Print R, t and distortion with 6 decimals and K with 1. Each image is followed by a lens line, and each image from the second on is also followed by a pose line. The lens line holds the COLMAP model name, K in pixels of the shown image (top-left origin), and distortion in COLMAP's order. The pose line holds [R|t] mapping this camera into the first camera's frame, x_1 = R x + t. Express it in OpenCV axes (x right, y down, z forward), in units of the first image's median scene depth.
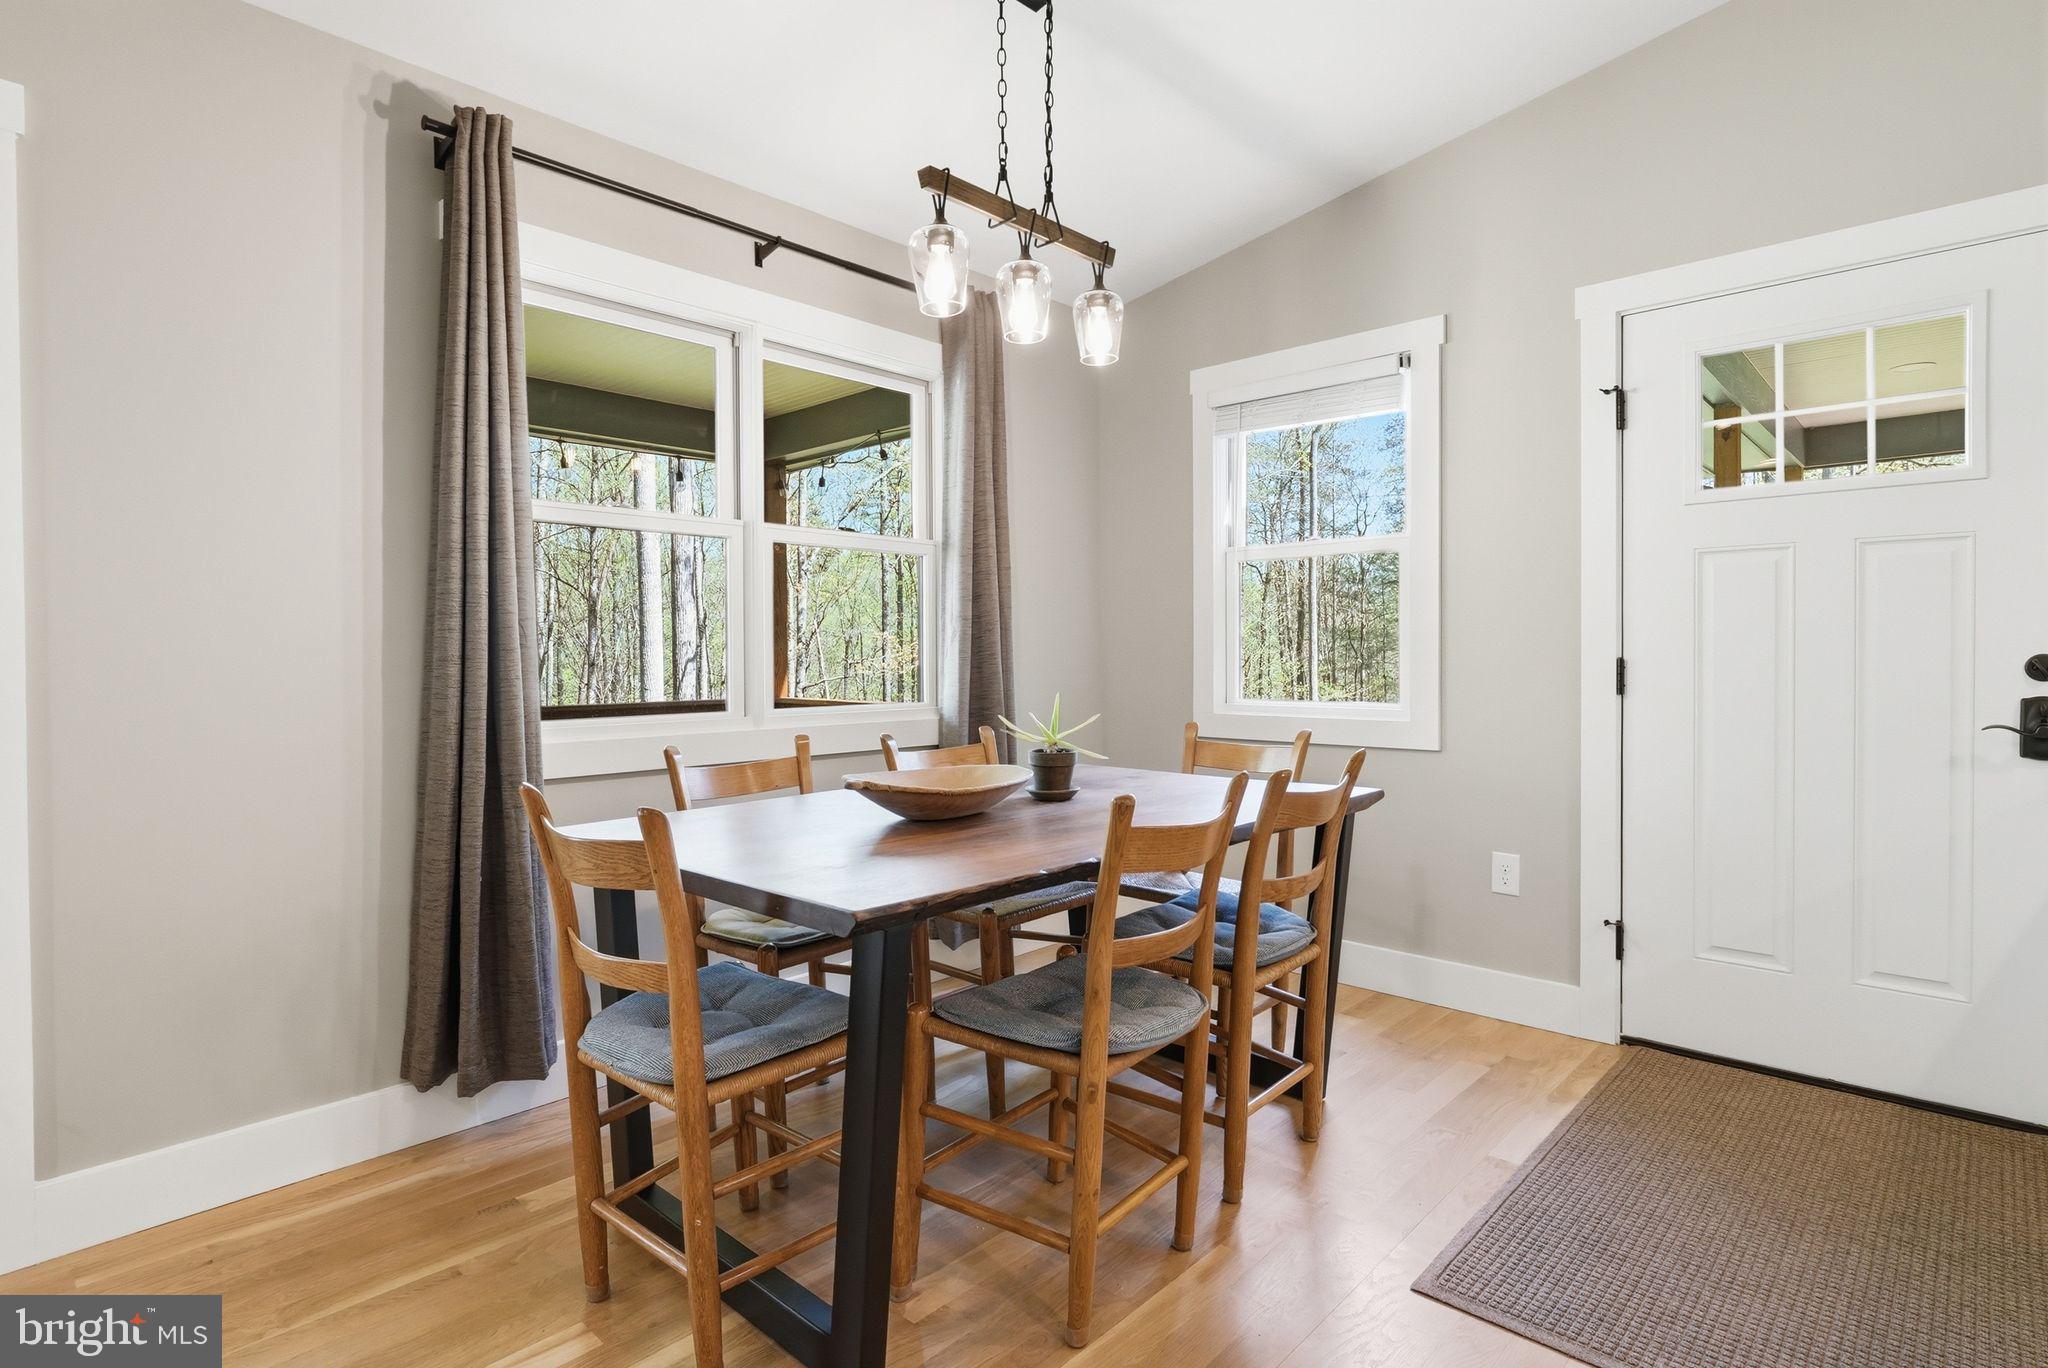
lens RADIAL K [[1019.1, 0, 1020.4], [0, 1019.1, 670.8], [0, 0, 1]] dist [-0.011518, -0.000968]
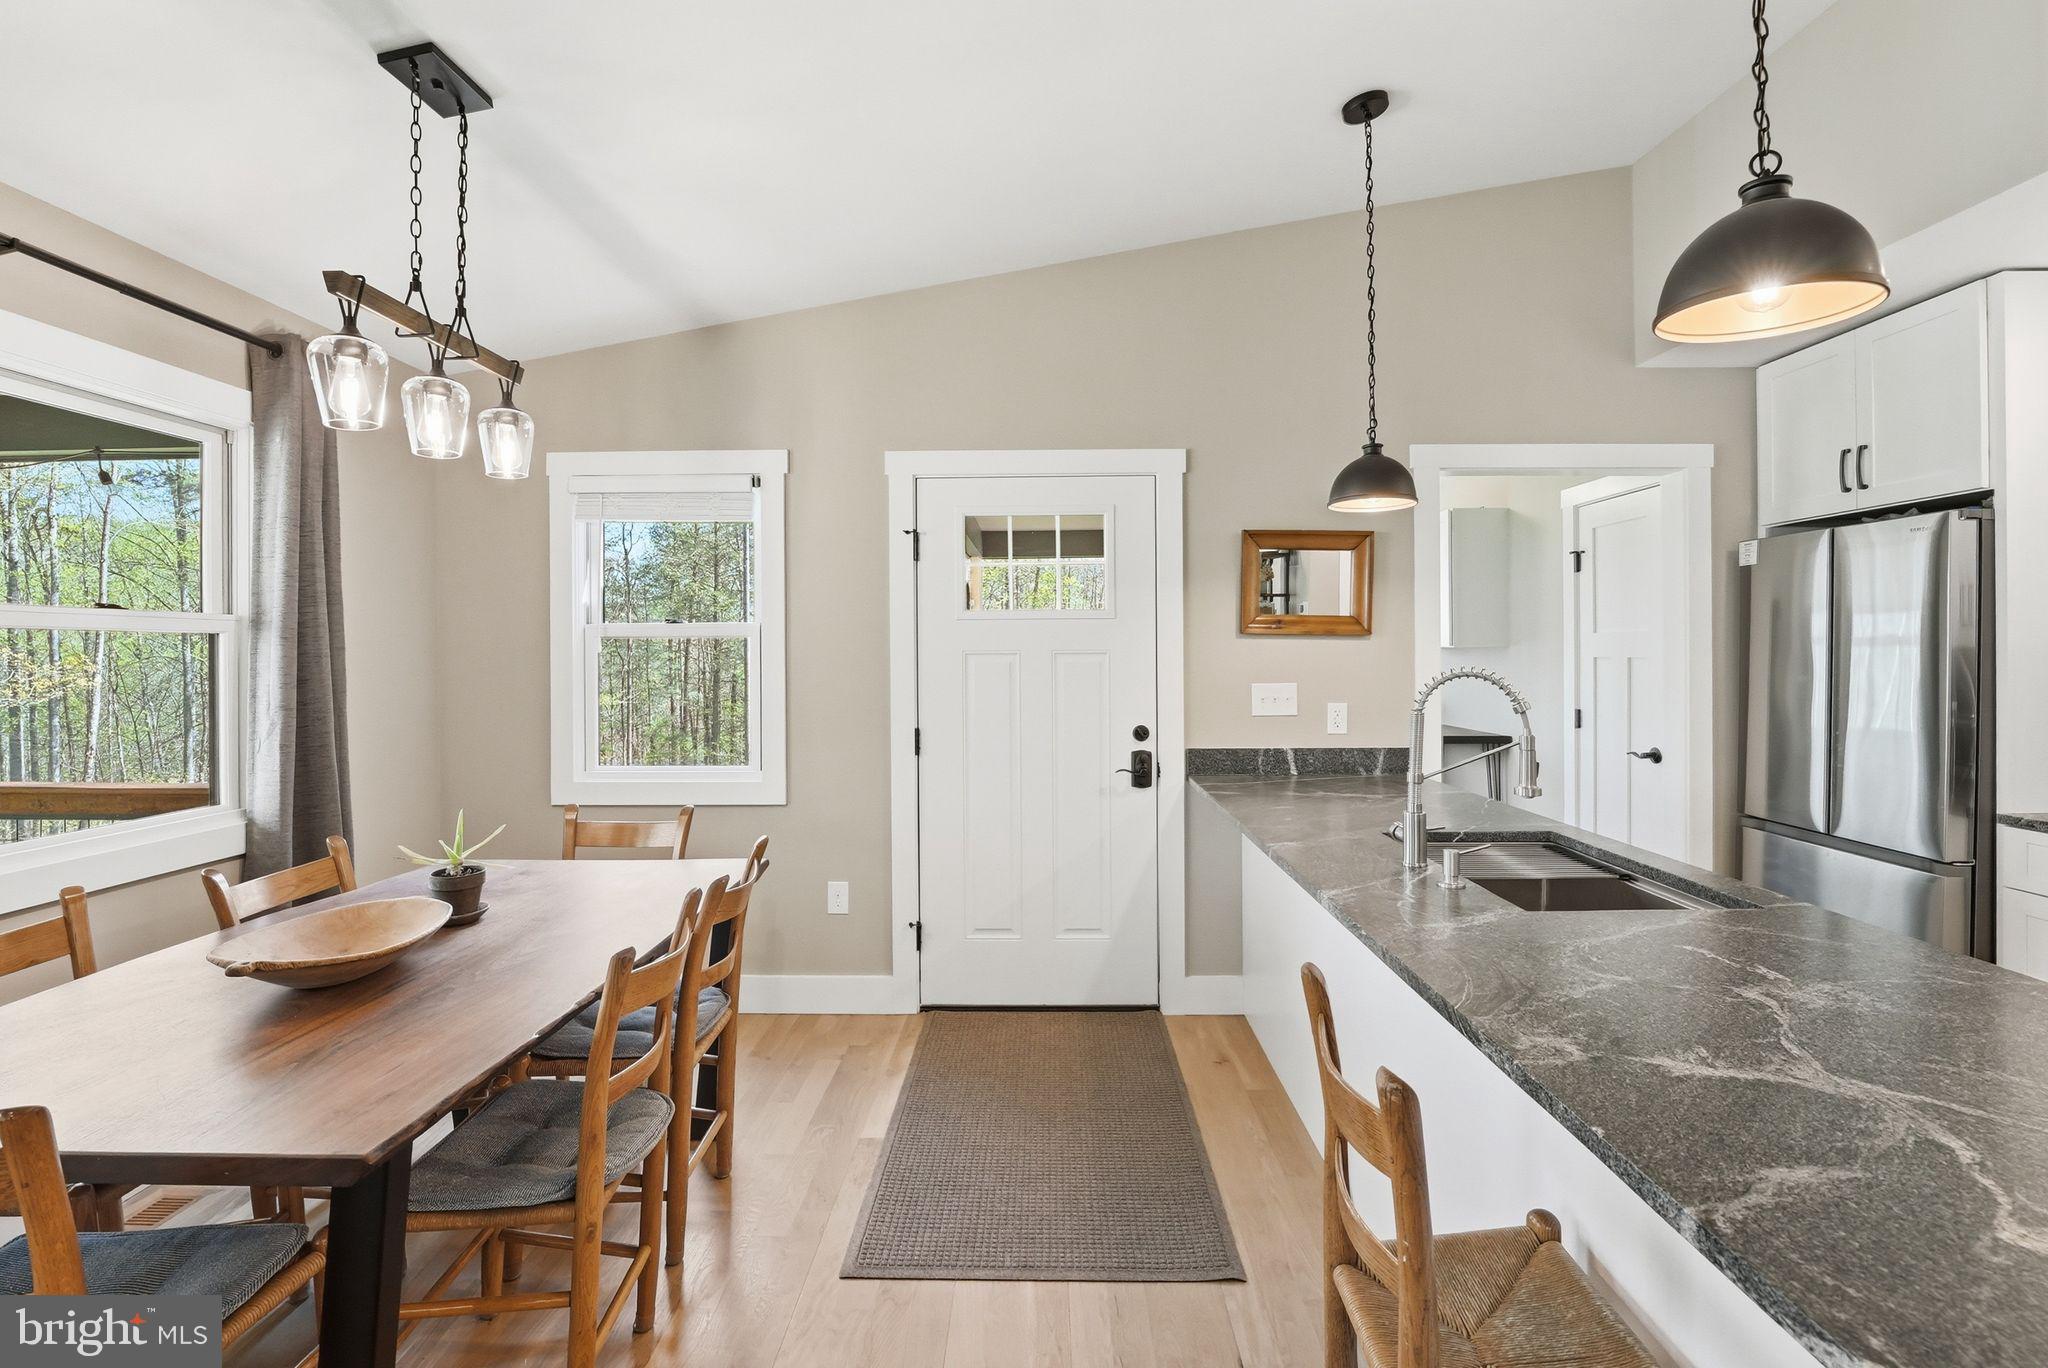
lens RADIAL K [[902.9, 0, 1028.7], [0, 902.9, 672.6], [0, 0, 1]] dist [-0.015208, 0.000033]
pose [[0.746373, -0.004521, 0.665512, -0.129476], [0.013808, 0.999867, -0.008694, -0.095603], [-0.665384, 0.015679, 0.746336, -0.003402]]
